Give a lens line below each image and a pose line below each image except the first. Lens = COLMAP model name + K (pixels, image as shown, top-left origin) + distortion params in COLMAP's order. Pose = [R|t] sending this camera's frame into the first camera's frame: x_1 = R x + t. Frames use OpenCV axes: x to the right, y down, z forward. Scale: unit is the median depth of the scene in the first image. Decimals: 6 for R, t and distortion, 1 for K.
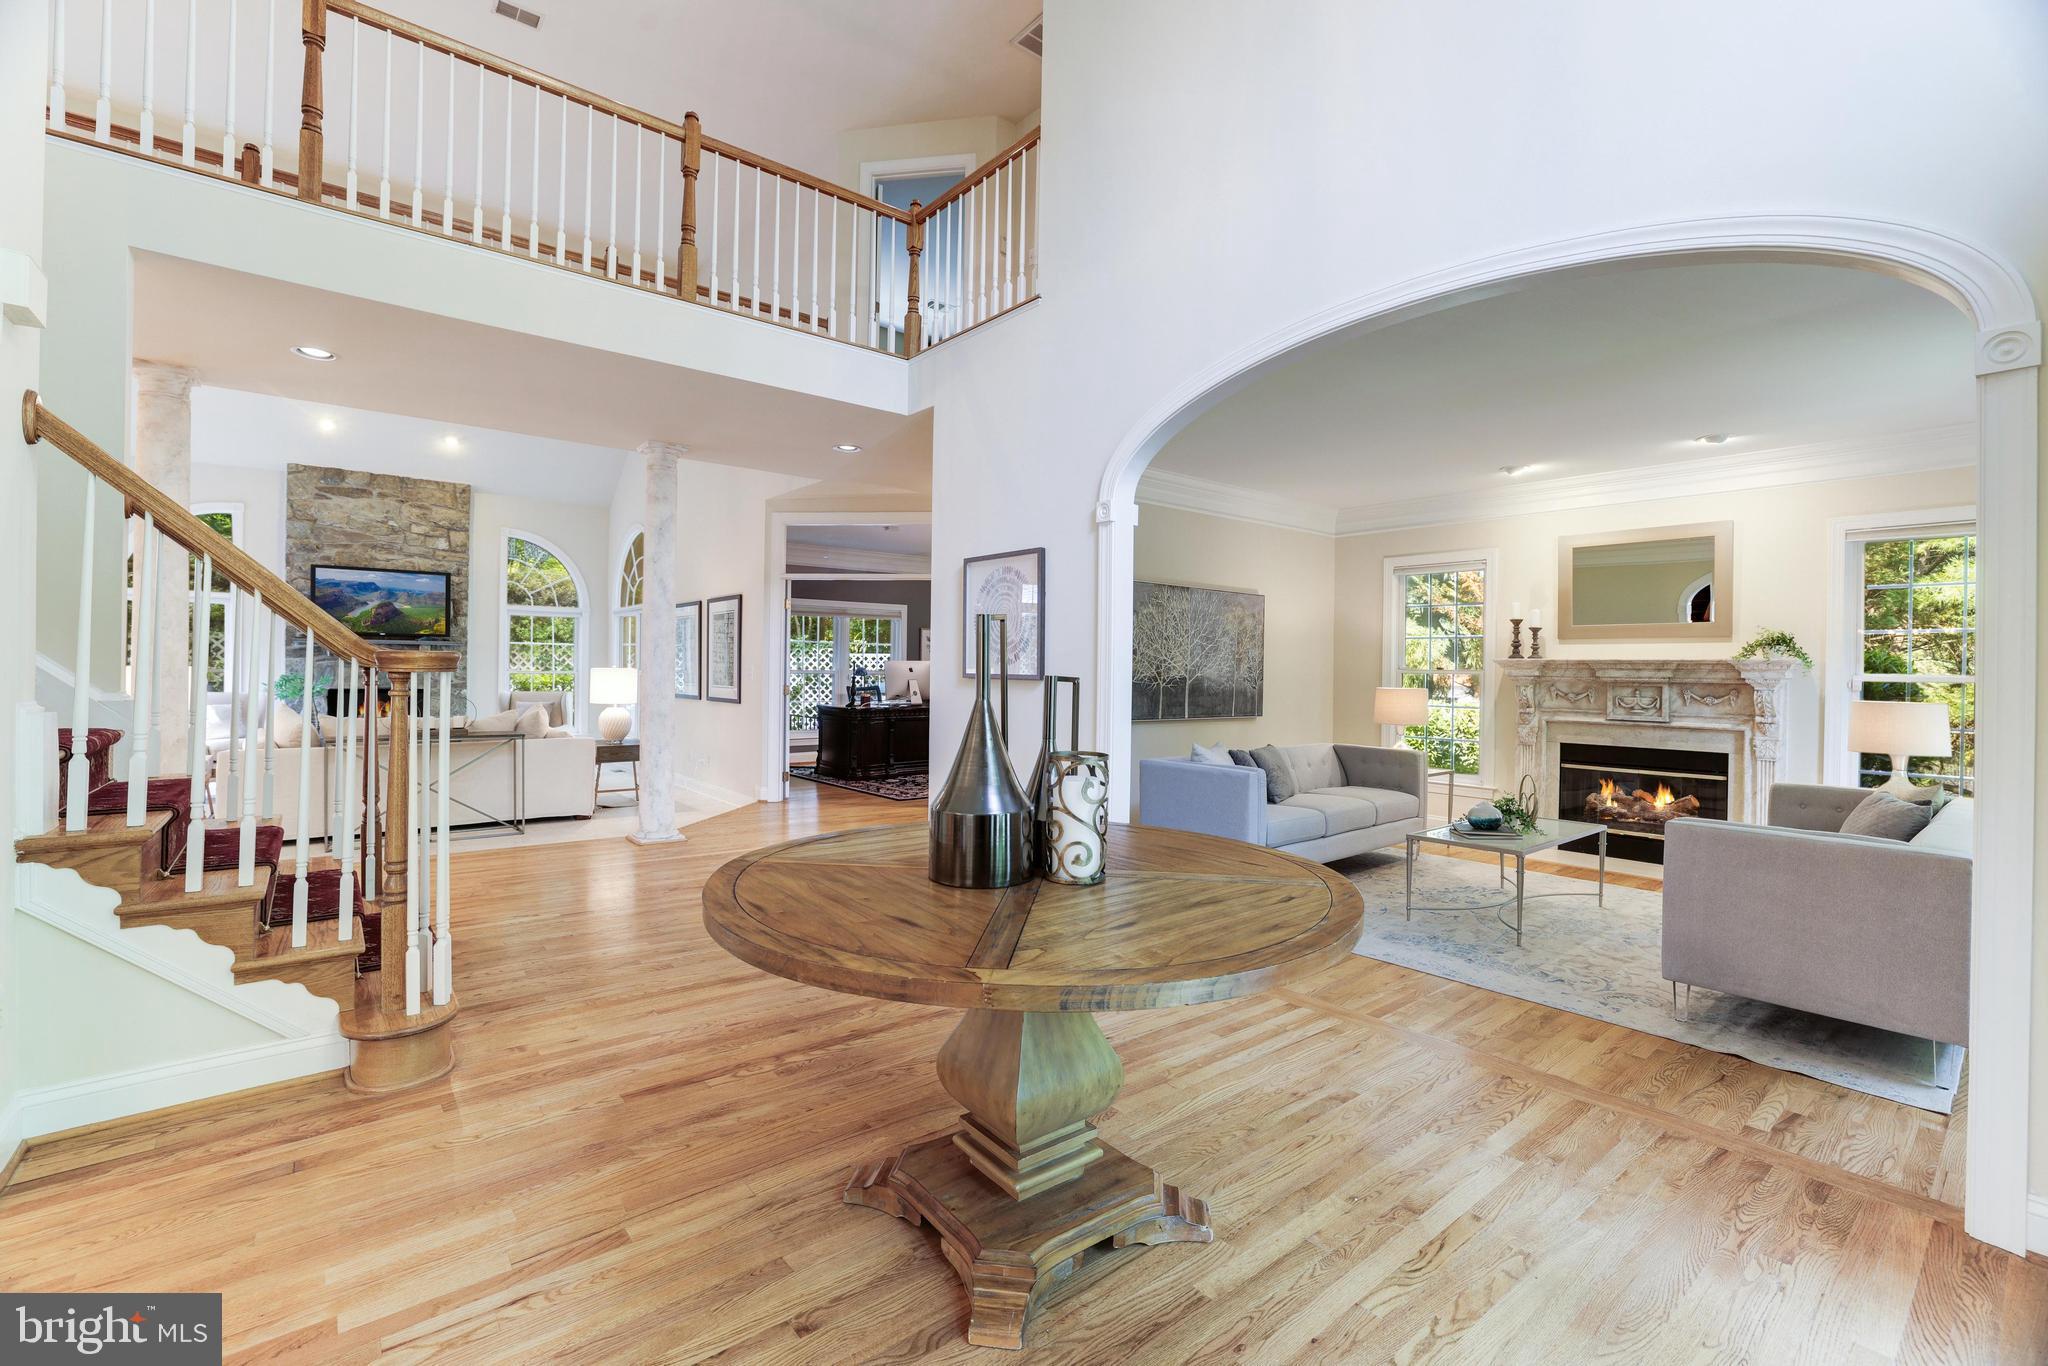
lens RADIAL K [[895.2, 0, 1029.1], [0, 895.2, 665.0], [0, 0, 1]] dist [-0.011405, 0.002527]
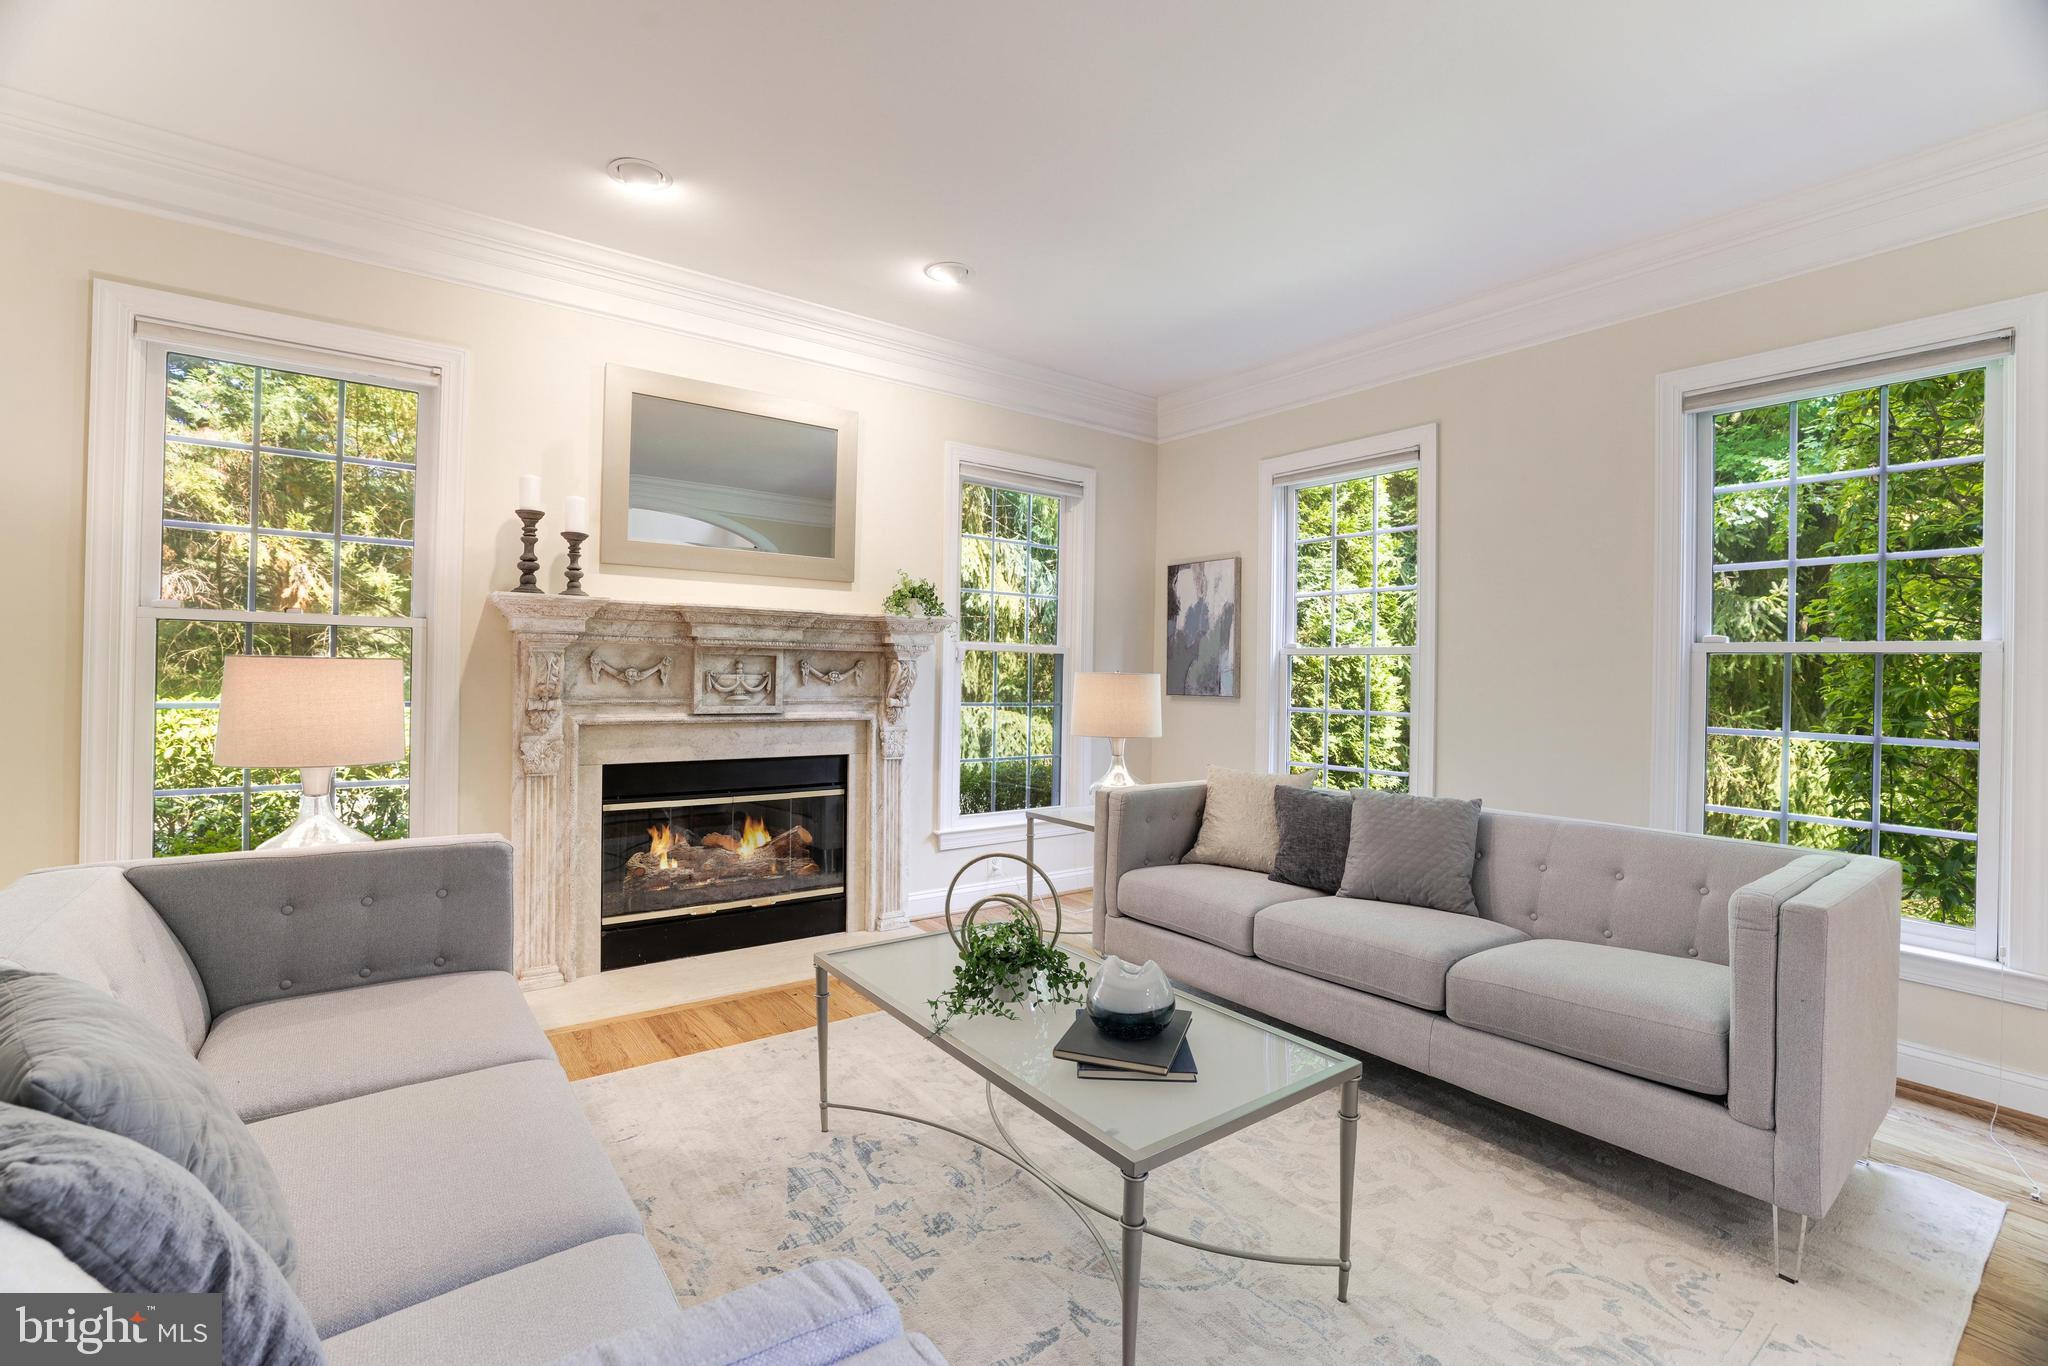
lens RADIAL K [[895.2, 0, 1019.7], [0, 895.2, 661.2], [0, 0, 1]] dist [-0.011405, 0.002527]
pose [[0.066983, 0.011486, 0.997688, 0.106644], [-0.011835, 0.999873, -0.010716, 0.031841], [-0.997684, -0.011090, 0.067111, 0.771474]]
